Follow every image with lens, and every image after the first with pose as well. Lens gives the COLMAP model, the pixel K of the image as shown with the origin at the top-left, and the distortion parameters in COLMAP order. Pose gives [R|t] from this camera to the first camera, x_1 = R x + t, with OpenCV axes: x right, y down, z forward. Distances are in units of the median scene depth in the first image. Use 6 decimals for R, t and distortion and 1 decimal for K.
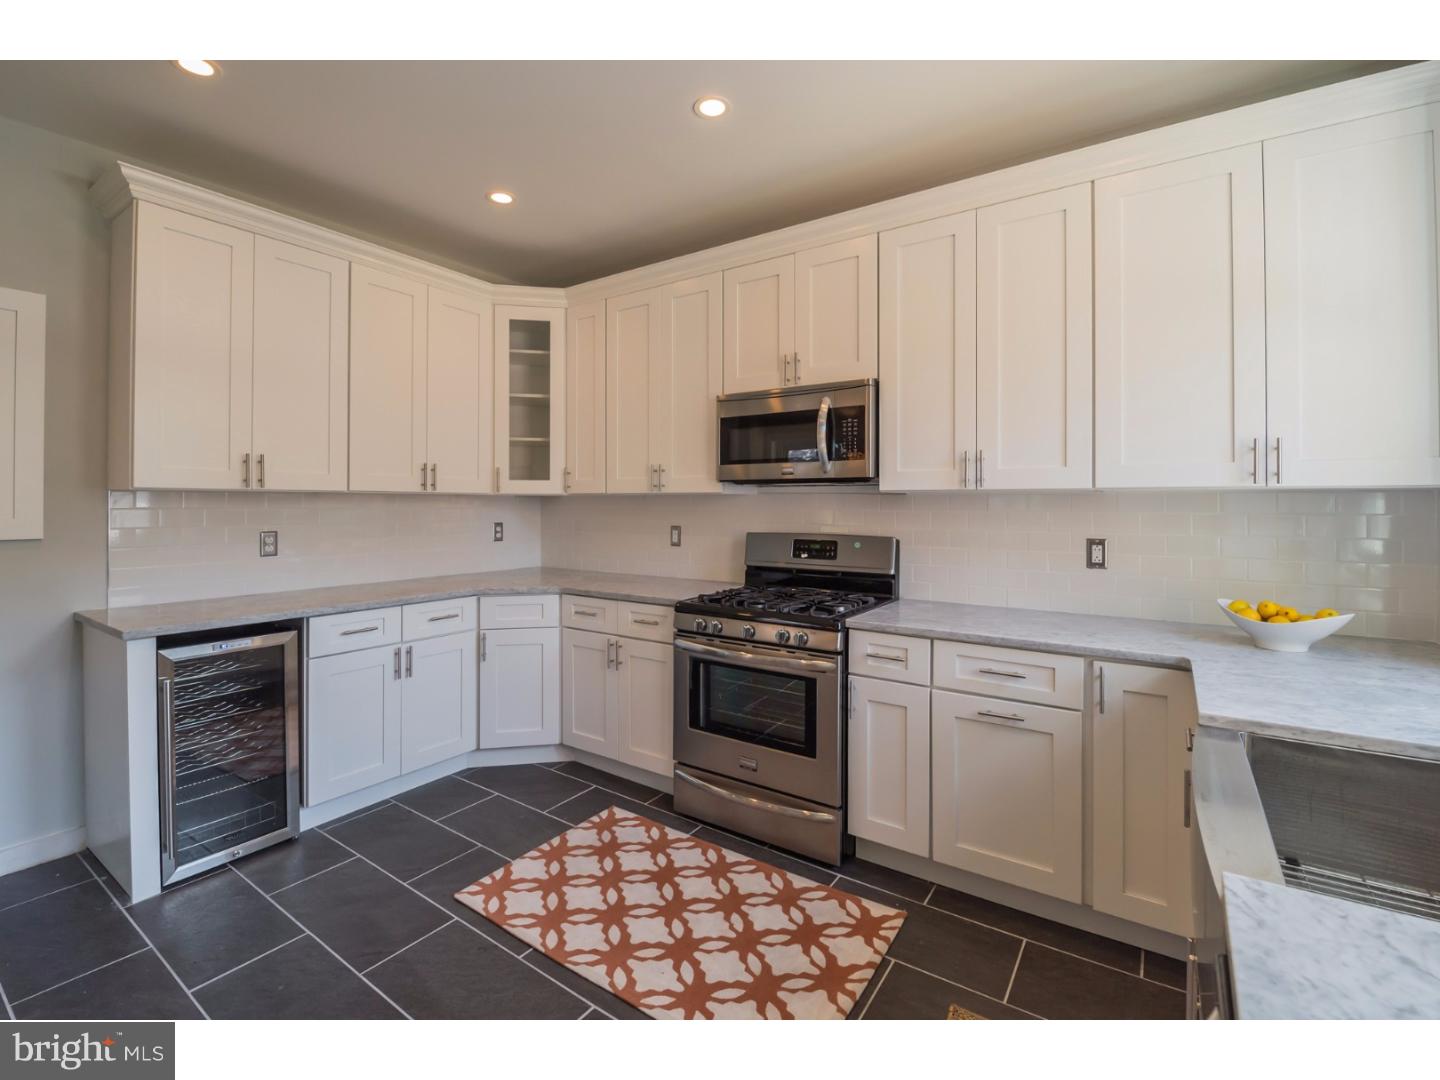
lens RADIAL K [[641.2, 0, 708.9], [0, 641.2, 504.2], [0, 0, 1]] dist [-0.008991, -0.003223]
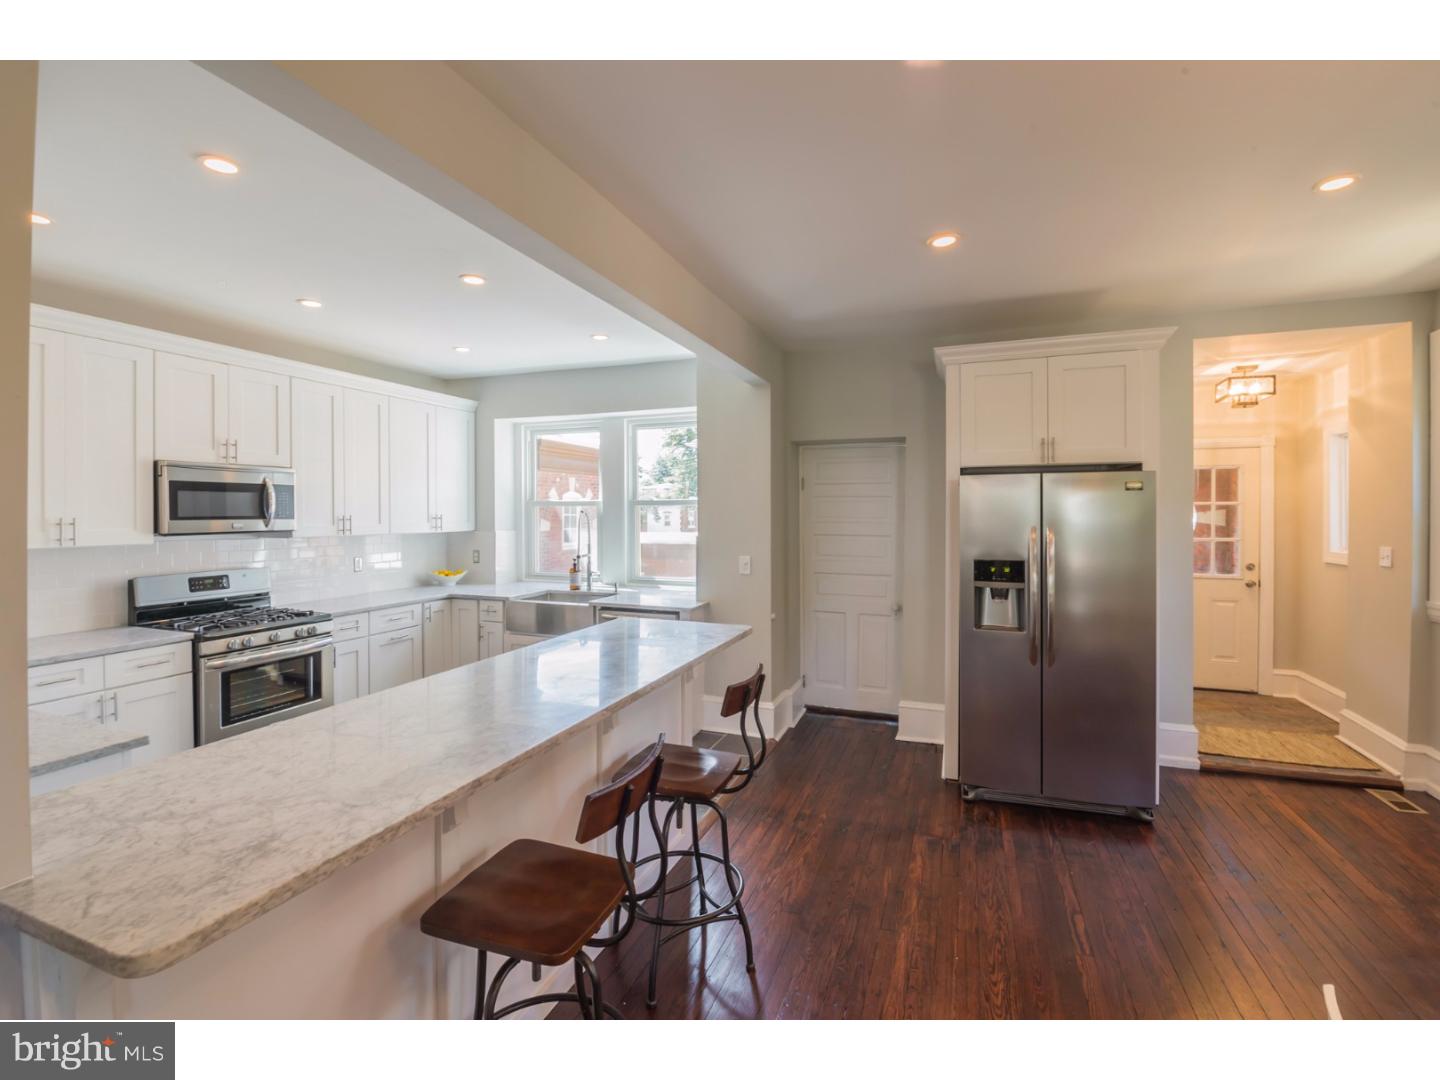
lens RADIAL K [[641.2, 0, 737.5], [0, 641.2, 516.3], [0, 0, 1]] dist [-0.008991, -0.003223]
pose [[-0.268417, -0.004998, 0.963290, -1.764339], [0.004808, 0.999967, 0.006528, -0.090286], [-0.963291, 0.006384, -0.268384, 0.392664]]
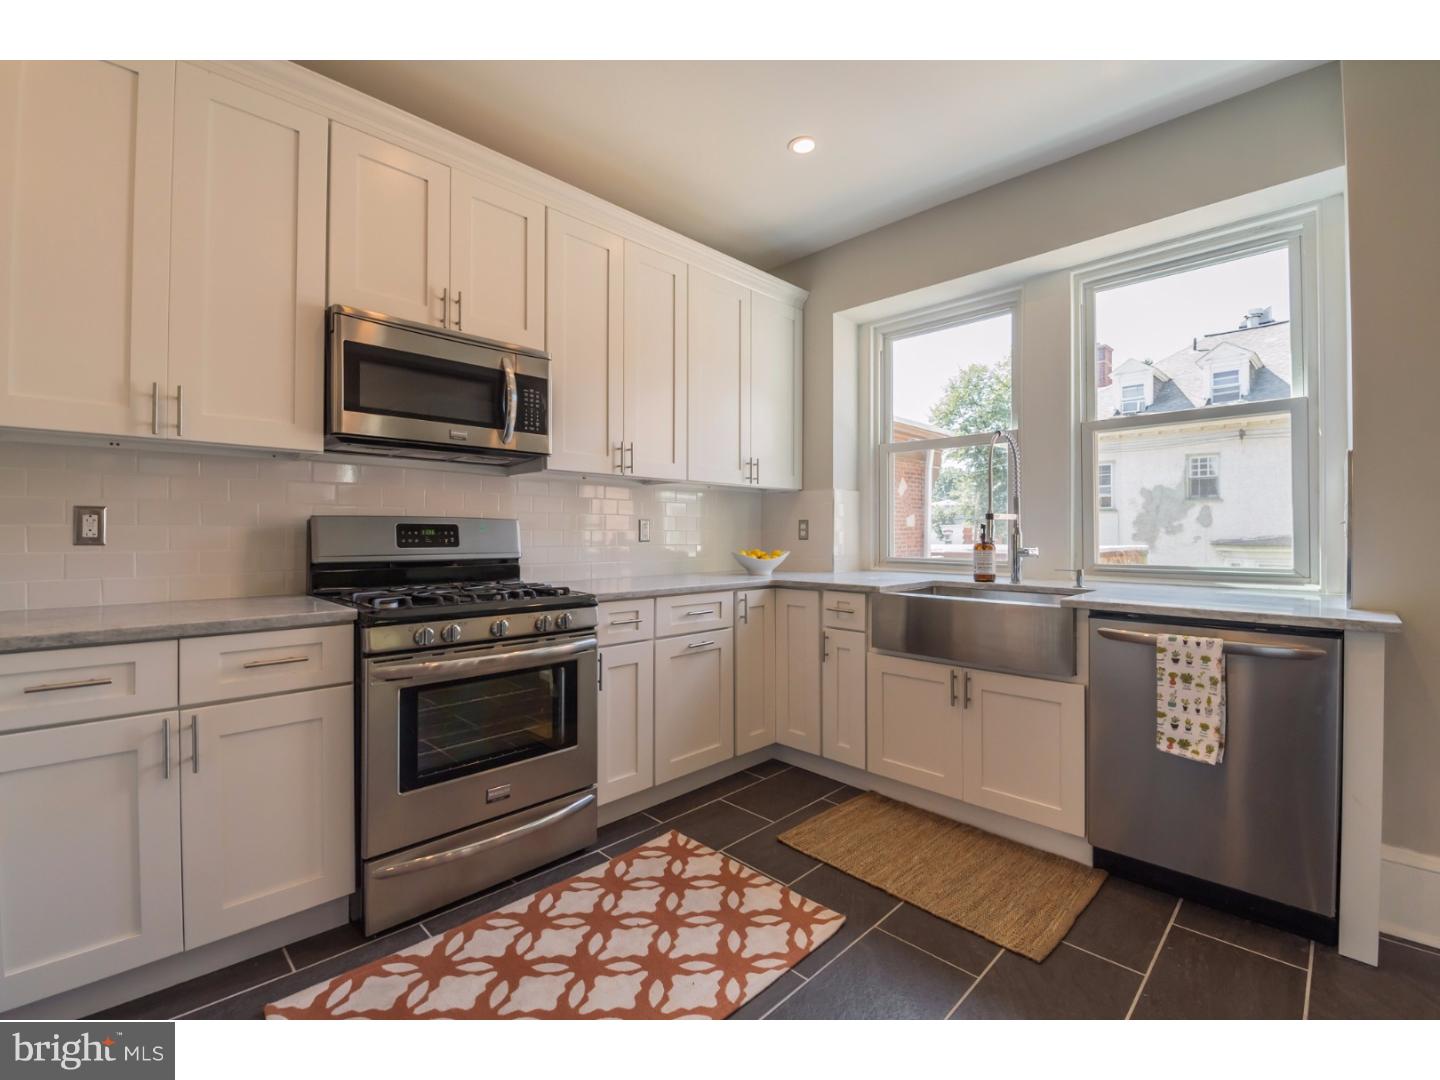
lens RADIAL K [[641.2, 0, 731.1], [0, 641.2, 531.0], [0, 0, 1]] dist [-0.008991, -0.003223]
pose [[0.153508, 0.003348, 0.988142, -0.737285], [-0.000200, 0.999994, -0.003357, 0.085985], [-0.988147, 0.000317, 0.153508, 0.634490]]
